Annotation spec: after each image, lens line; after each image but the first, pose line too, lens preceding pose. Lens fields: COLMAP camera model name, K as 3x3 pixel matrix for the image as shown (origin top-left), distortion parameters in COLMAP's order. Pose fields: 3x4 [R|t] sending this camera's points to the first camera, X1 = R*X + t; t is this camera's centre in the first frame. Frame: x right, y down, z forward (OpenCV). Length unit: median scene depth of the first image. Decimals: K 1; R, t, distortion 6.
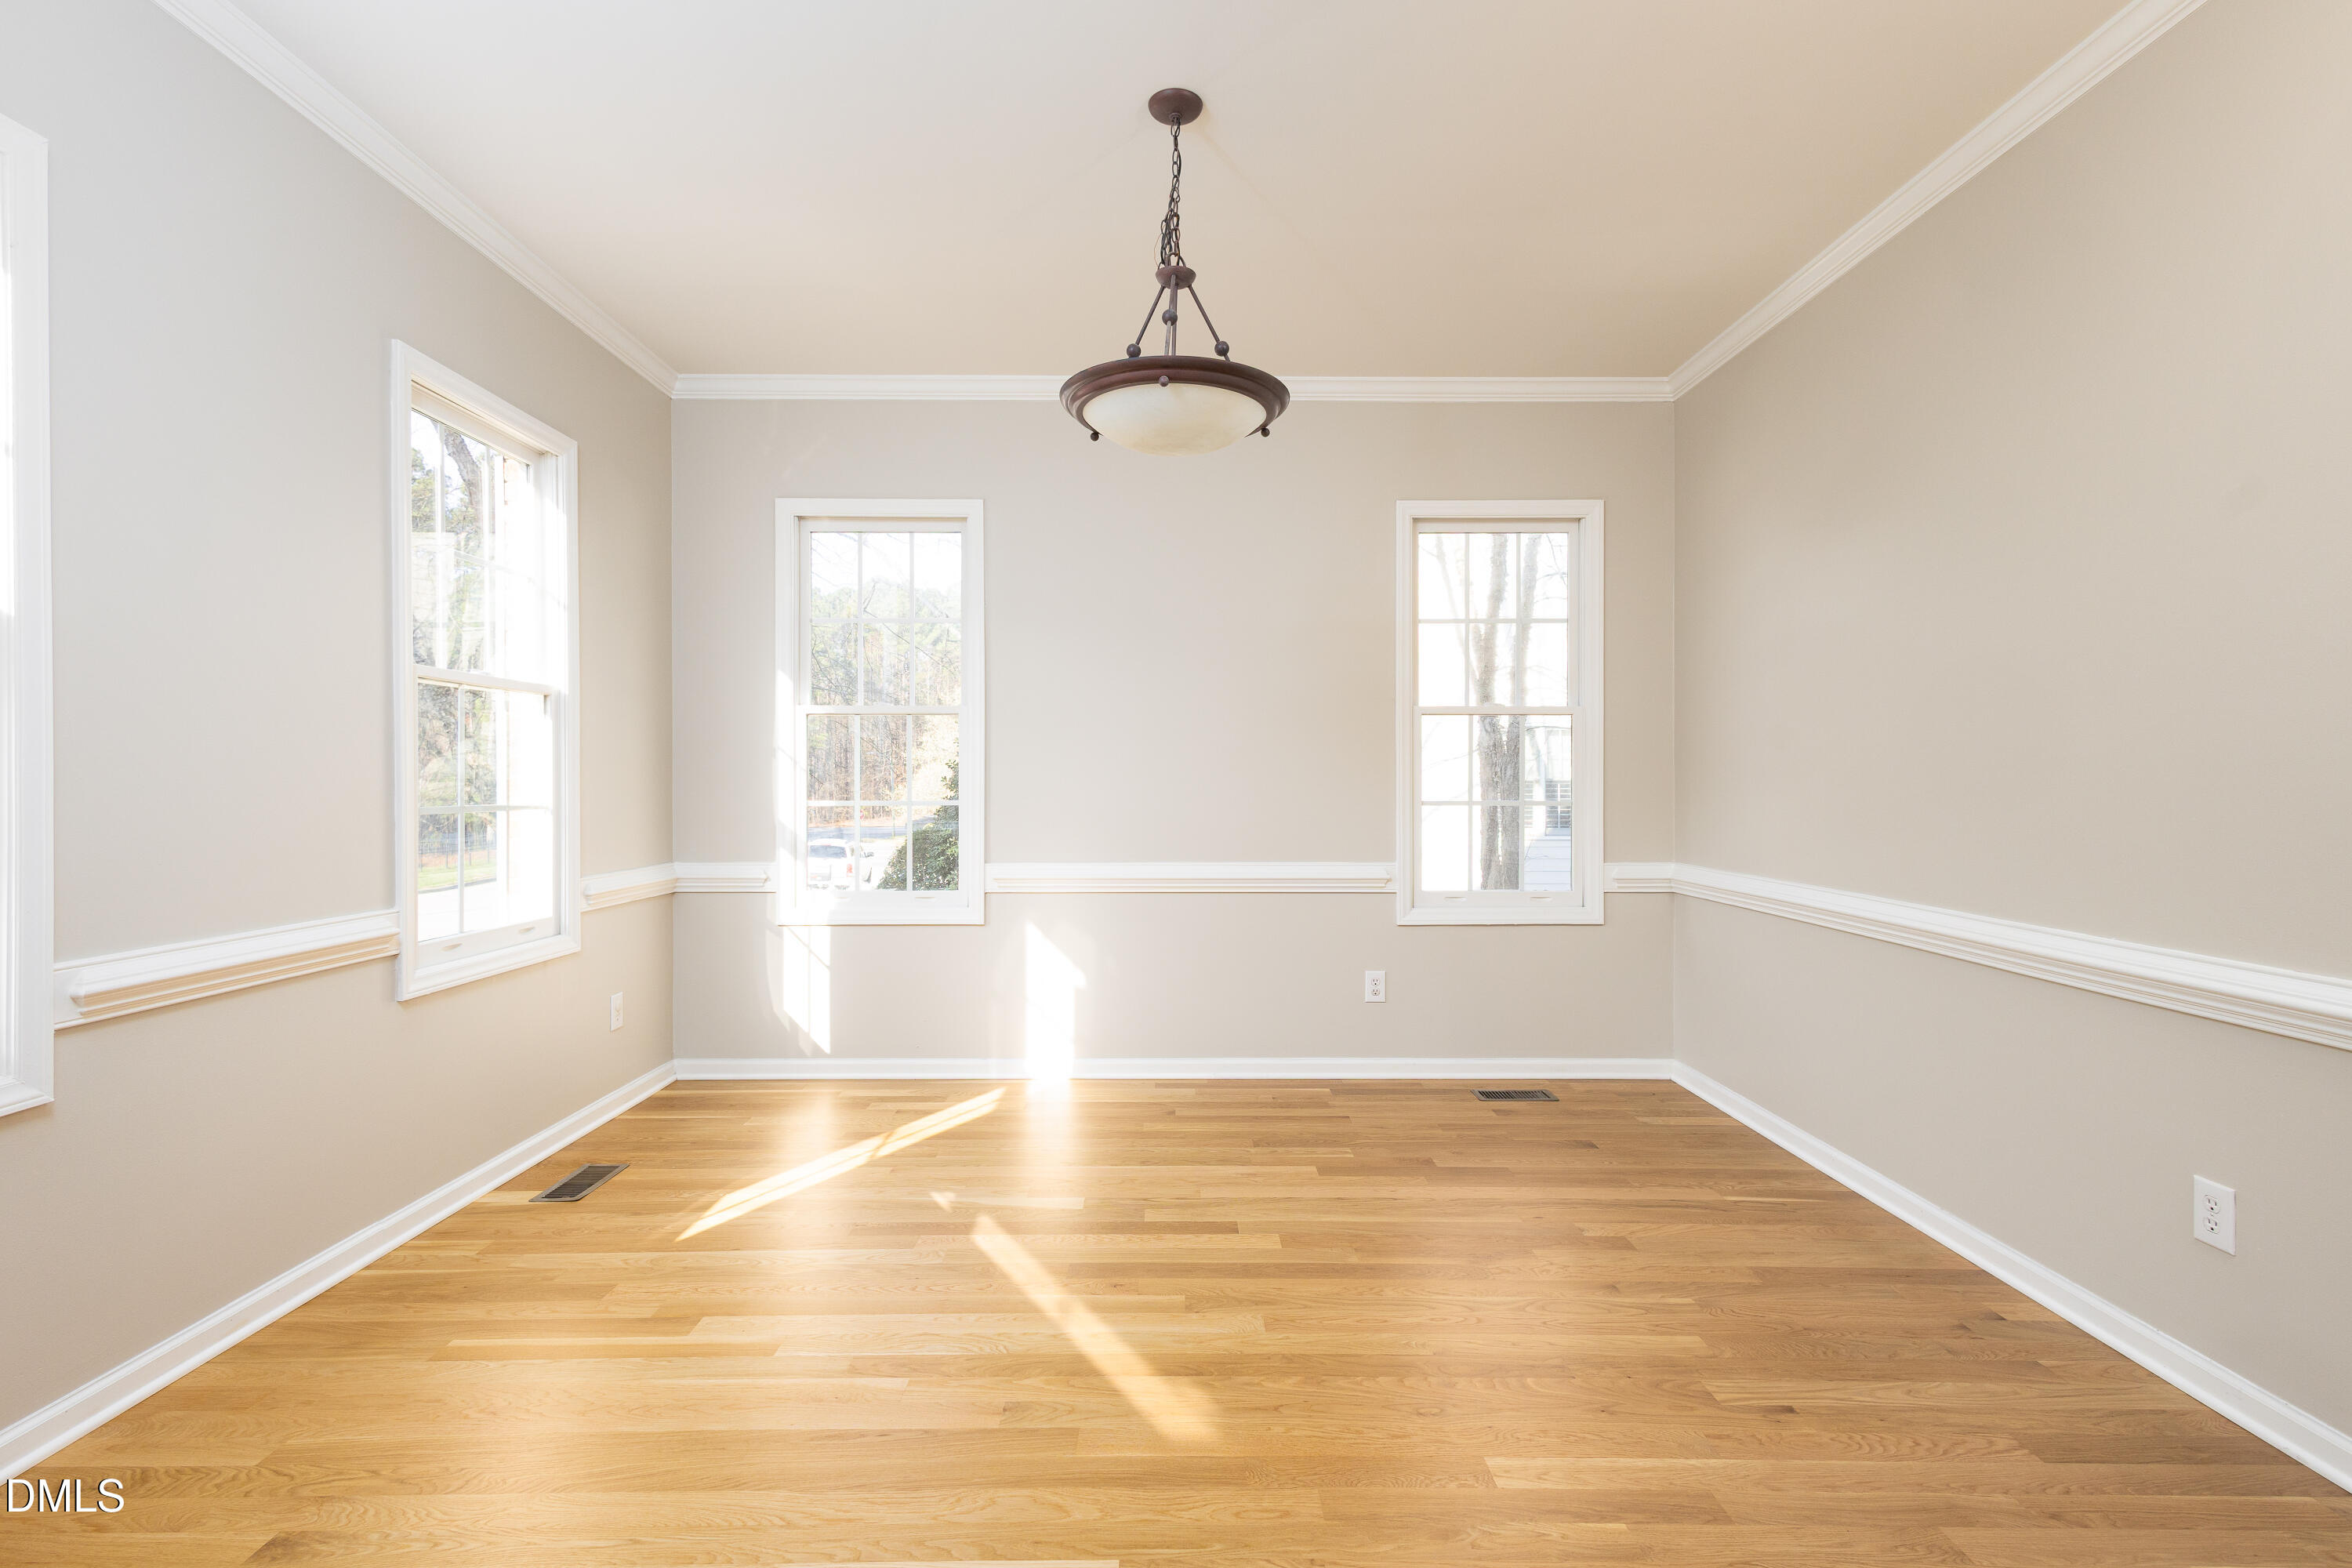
lens RADIAL K [[1081.7, 0, 1176.0], [0, 1081.7, 784.0], [0, 0, 1]] dist [0.002420, 0.000243]
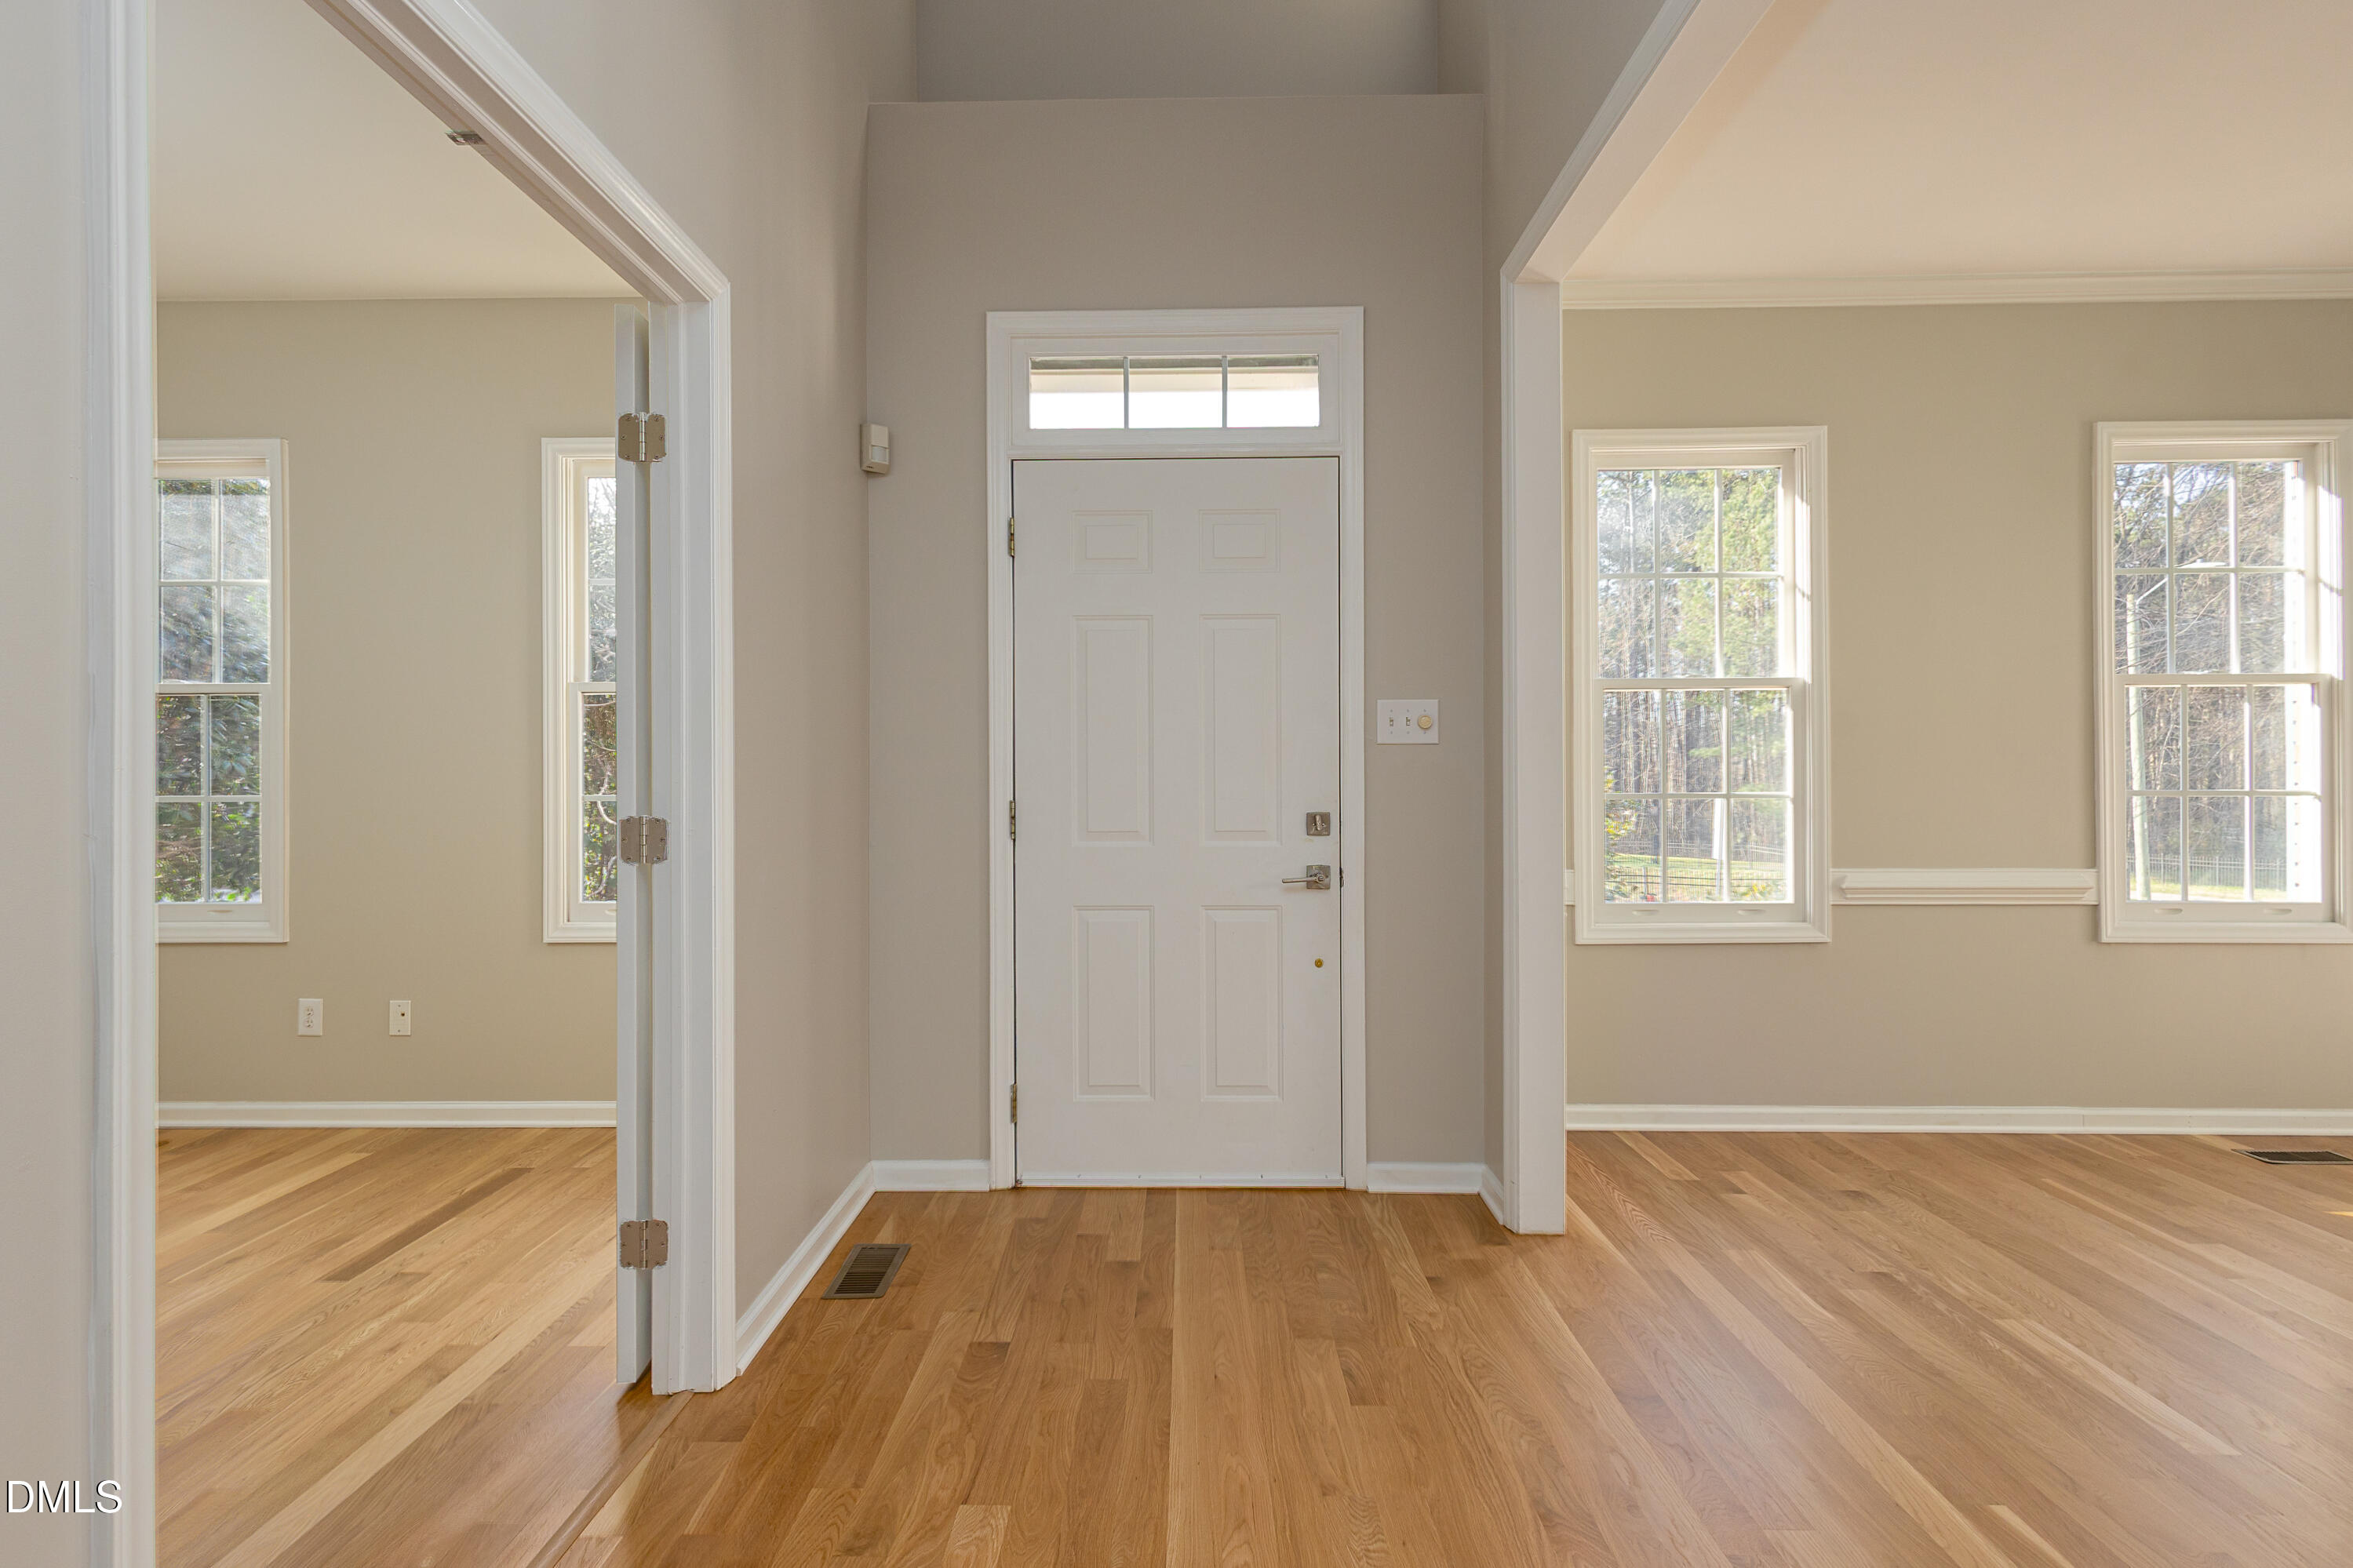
lens RADIAL K [[1114.8, 0, 1176.5], [0, 1114.8, 784.0], [0, 0, 1]] dist [-0.002472, -0.000607]
pose [[-0.025657, 0.012821, -0.999589, 0.617847], [0.002199, 0.999916, 0.012768, -0.004083], [0.999668, -0.001871, -0.025683, -0.049699]]
